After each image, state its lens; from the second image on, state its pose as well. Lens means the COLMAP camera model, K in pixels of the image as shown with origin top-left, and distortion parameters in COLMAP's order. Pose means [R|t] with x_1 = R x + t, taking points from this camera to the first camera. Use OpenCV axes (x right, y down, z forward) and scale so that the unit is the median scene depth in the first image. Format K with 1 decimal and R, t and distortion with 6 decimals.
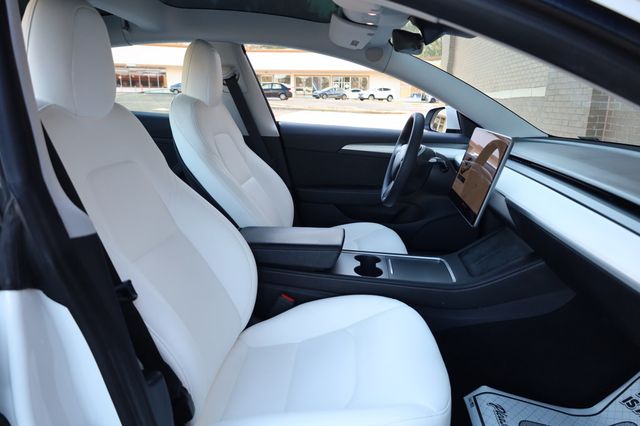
lens RADIAL K [[441.5, 0, 318.9], [0, 441.5, 215.3], [0, 0, 1]] dist [0.001036, -0.015101]
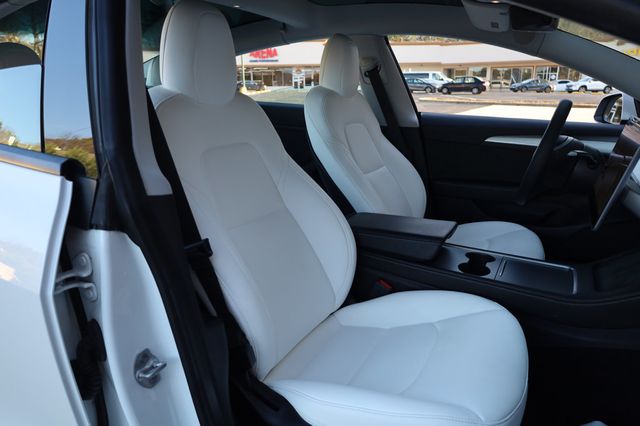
lens RADIAL K [[441.5, 0, 321.2], [0, 441.5, 214.4], [0, 0, 1]] dist [0.001036, -0.015101]
pose [[0.915214, 0.083546, -0.394211, 0.147046], [-0.081066, 0.996444, 0.022973, 0.013422], [0.394729, 0.010932, 0.918733, 0.010782]]
